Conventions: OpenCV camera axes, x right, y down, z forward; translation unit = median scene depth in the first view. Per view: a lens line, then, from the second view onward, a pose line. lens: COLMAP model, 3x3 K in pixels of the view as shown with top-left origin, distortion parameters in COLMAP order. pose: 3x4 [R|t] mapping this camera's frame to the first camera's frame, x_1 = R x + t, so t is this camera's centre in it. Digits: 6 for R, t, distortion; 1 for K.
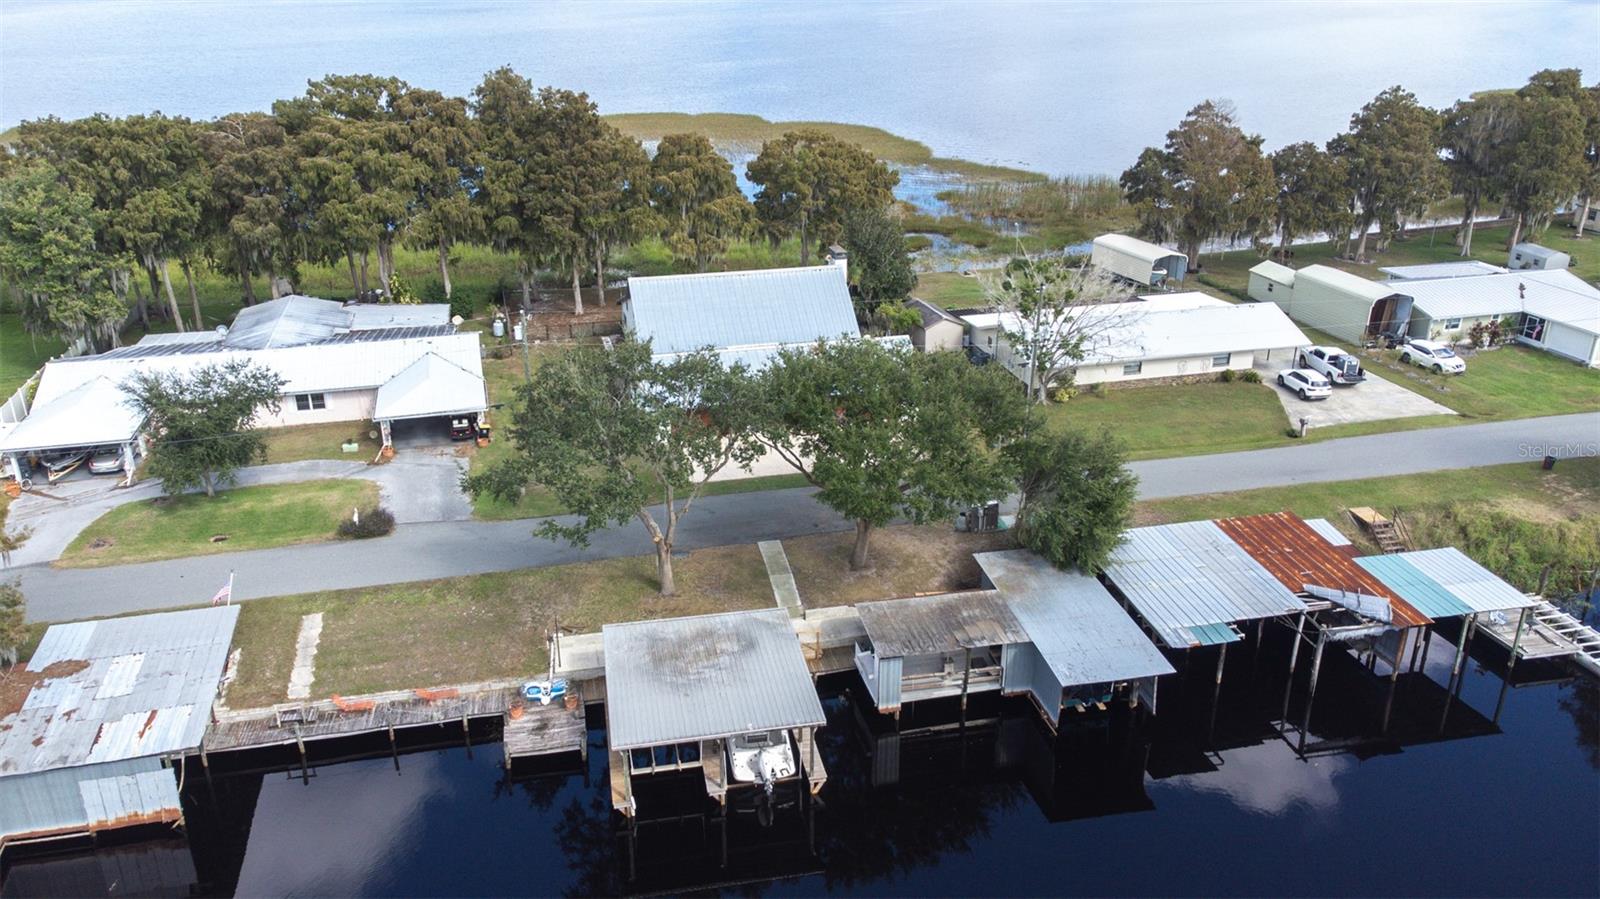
lens RADIAL K [[1123.4, 0, 777.1], [0, 1123.4, 441.7], [0, 0, 1]] dist [-0.005198, 0.093802]
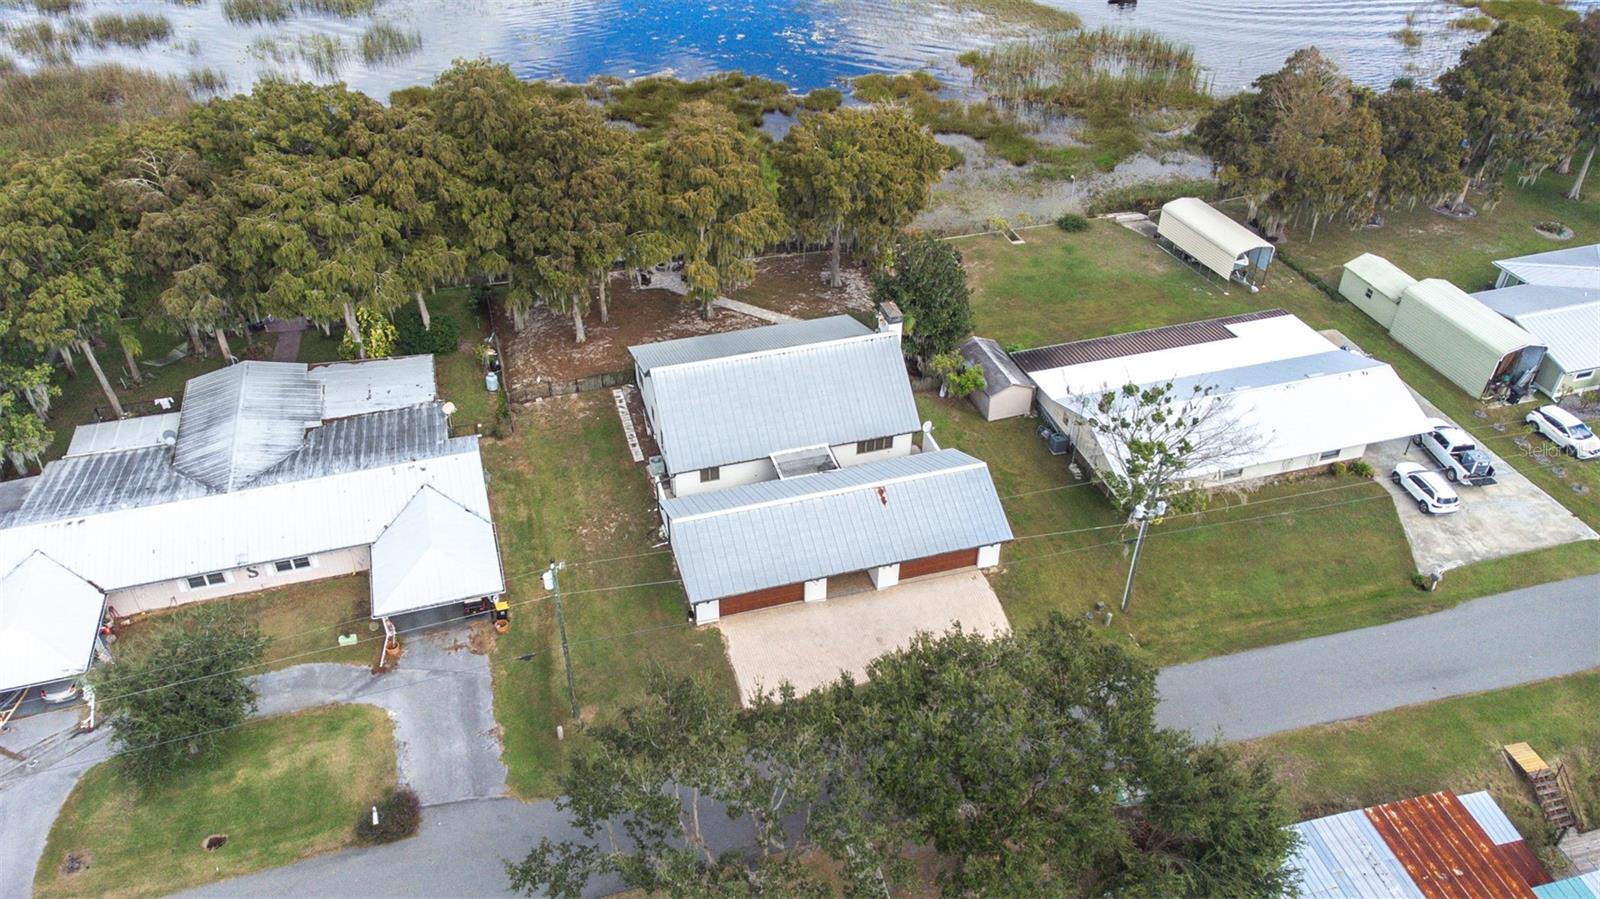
lens RADIAL K [[1140.6, 0, 782.5], [0, 1140.6, 434.3], [0, 0, 1]] dist [0.010387, 0.068373]
pose [[0.999254, -0.019170, 0.033514, -0.067221], [0.010696, 0.971501, 0.236796, -0.324050], [-0.037098, -0.236261, 0.970981, 0.159348]]
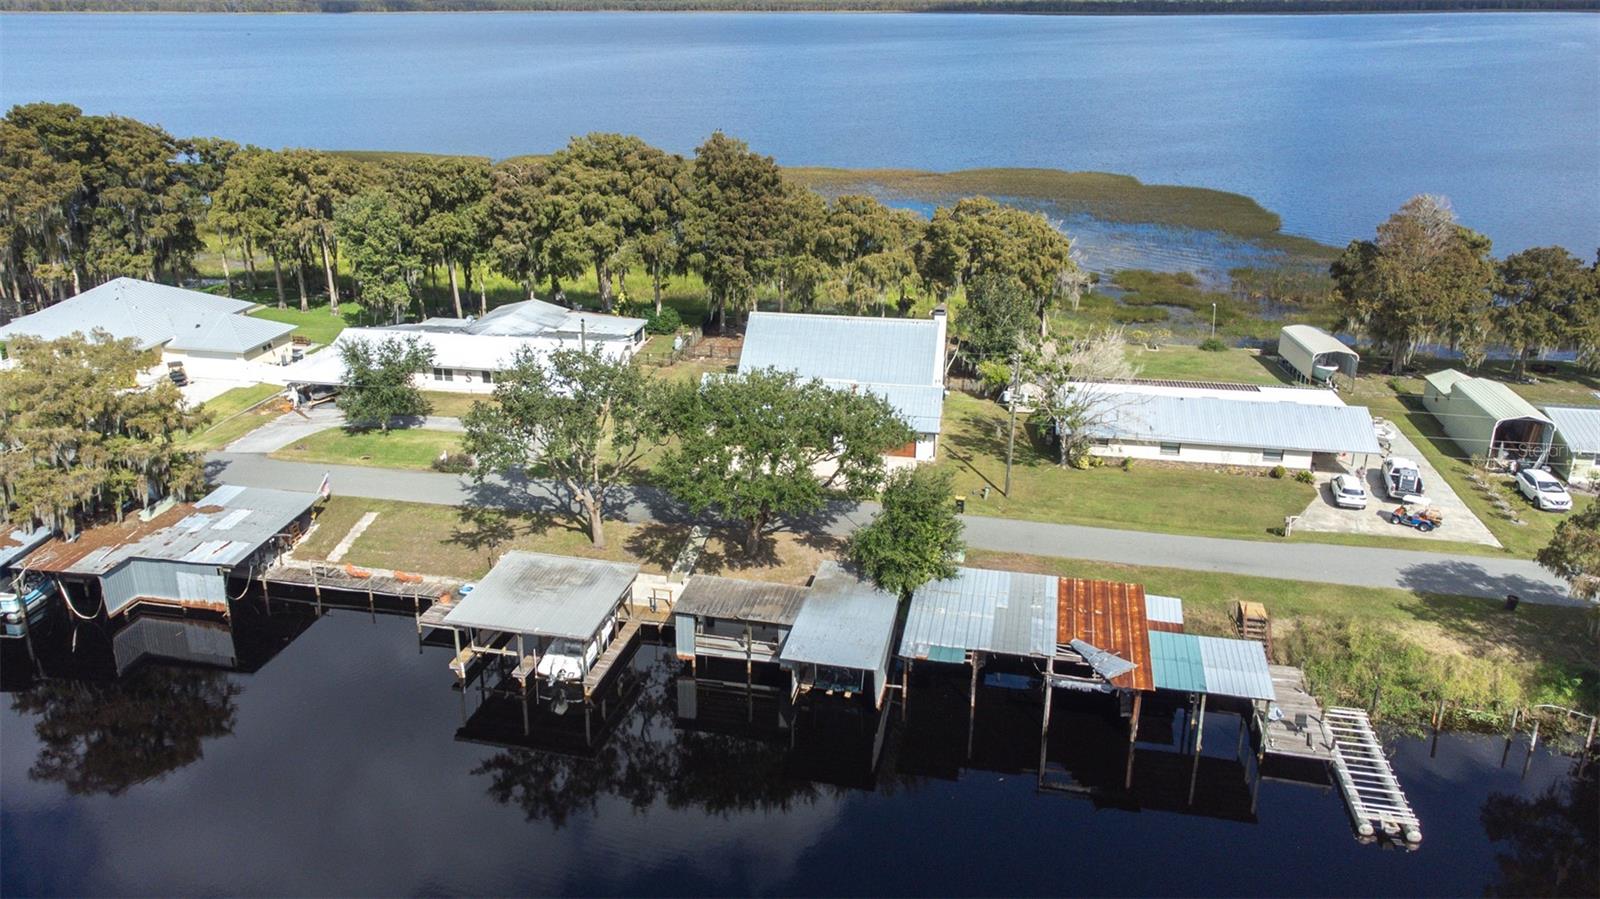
lens RADIAL K [[1140.6, 0, 782.5], [0, 1140.6, 434.3], [0, 0, 1]] dist [0.010387, 0.068373]
pose [[0.912852, 0.145428, -0.381513, 0.408121], [-0.163729, 0.986379, -0.015763, -0.004367], [0.374024, 0.076854, 0.924229, -0.103938]]
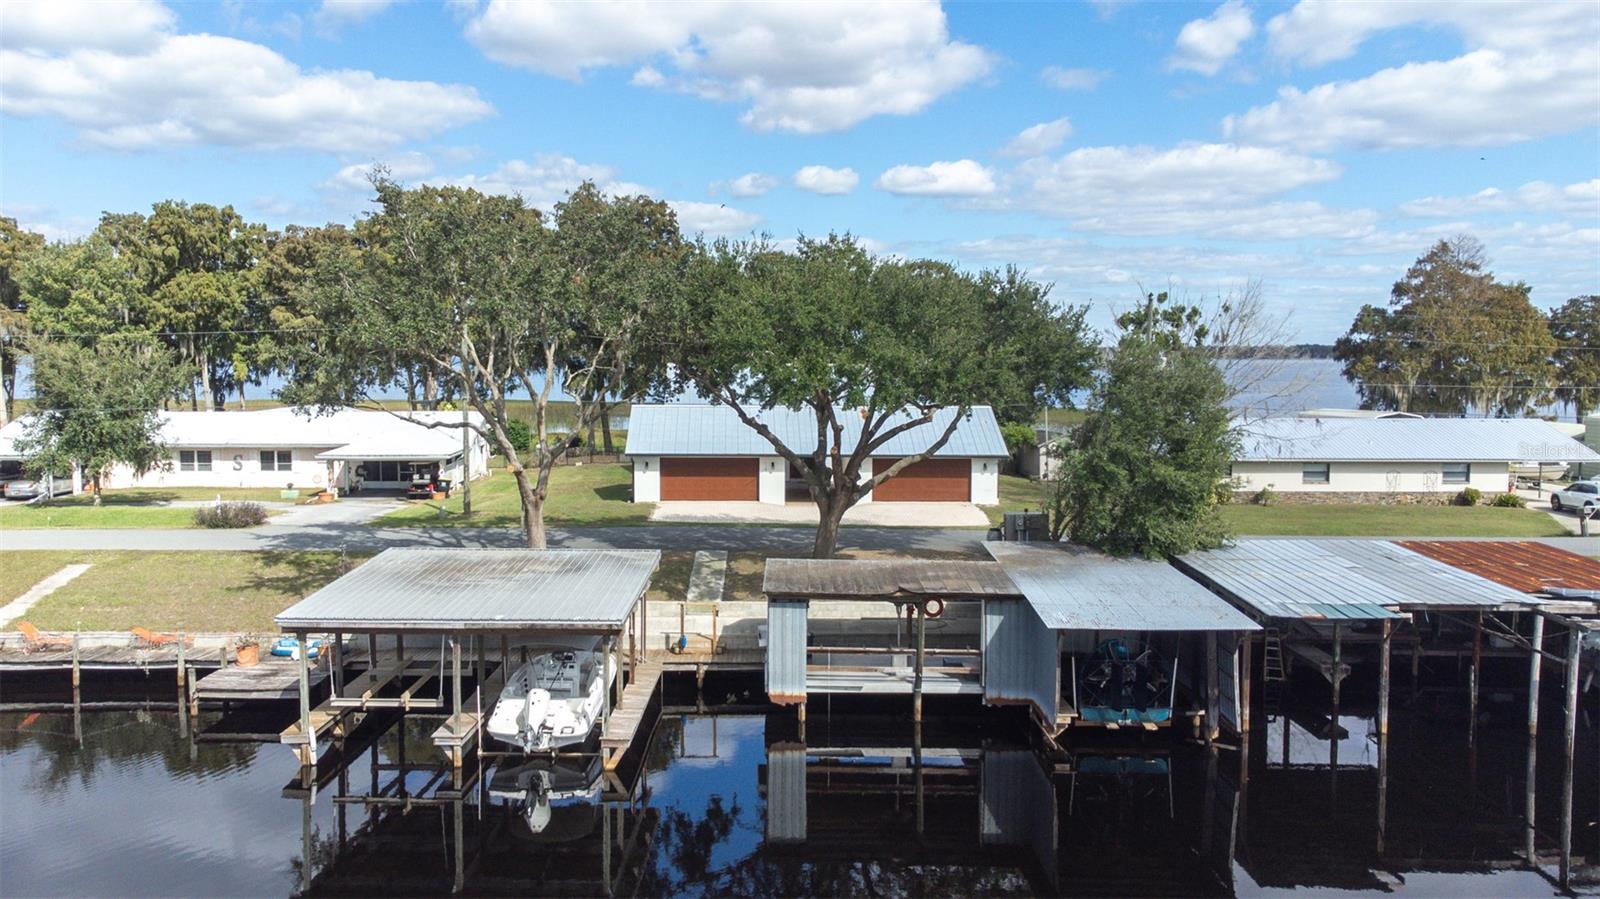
lens RADIAL K [[1203.3, 0, 756.3], [0, 1203.3, 455.6], [0, 0, 1]] dist [-0.035234, 0.153257]
pose [[0.975355, 0.025787, -0.219130, 0.140427], [-0.091060, 0.951667, -0.293321, 0.191383], [0.200975, 0.306046, 0.930562, 0.212573]]
